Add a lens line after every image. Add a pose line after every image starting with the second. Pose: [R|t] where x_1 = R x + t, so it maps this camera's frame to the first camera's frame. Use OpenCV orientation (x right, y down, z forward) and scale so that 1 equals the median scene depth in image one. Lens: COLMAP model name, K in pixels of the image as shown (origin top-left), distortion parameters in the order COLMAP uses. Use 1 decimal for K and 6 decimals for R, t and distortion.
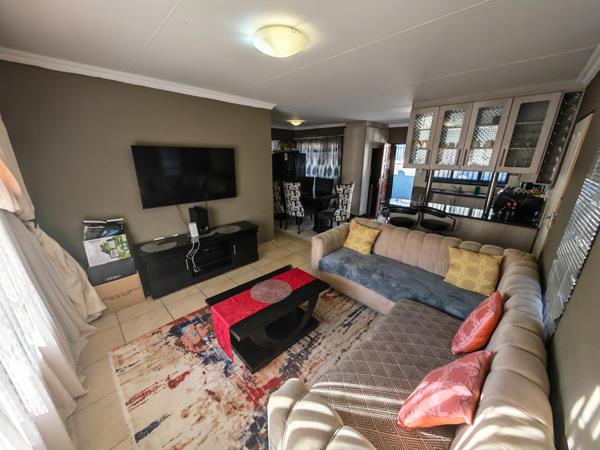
lens RADIAL K [[222.8, 0, 300.0], [0, 222.8, 225.0], [0, 0, 1]] dist [-0.000460, -0.000065]
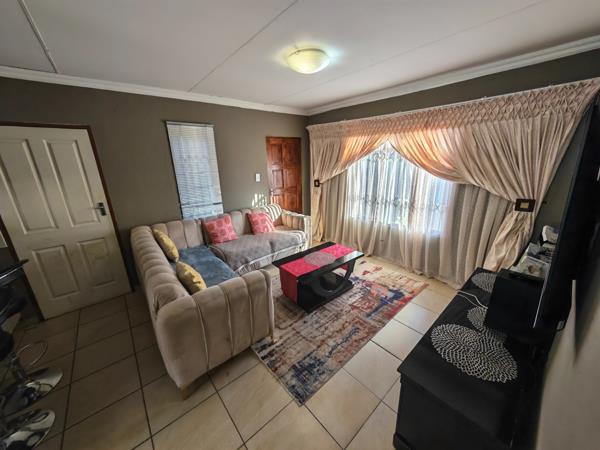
lens RADIAL K [[222.8, 0, 300.0], [0, 222.8, 225.0], [0, 0, 1]] dist [-0.000460, -0.000065]
pose [[-0.997109, -0.004609, 0.075839, -0.105569], [0.038719, 0.827999, 0.559391, -0.577406], [-0.065373, 0.560710, -0.825428, 1.891930]]
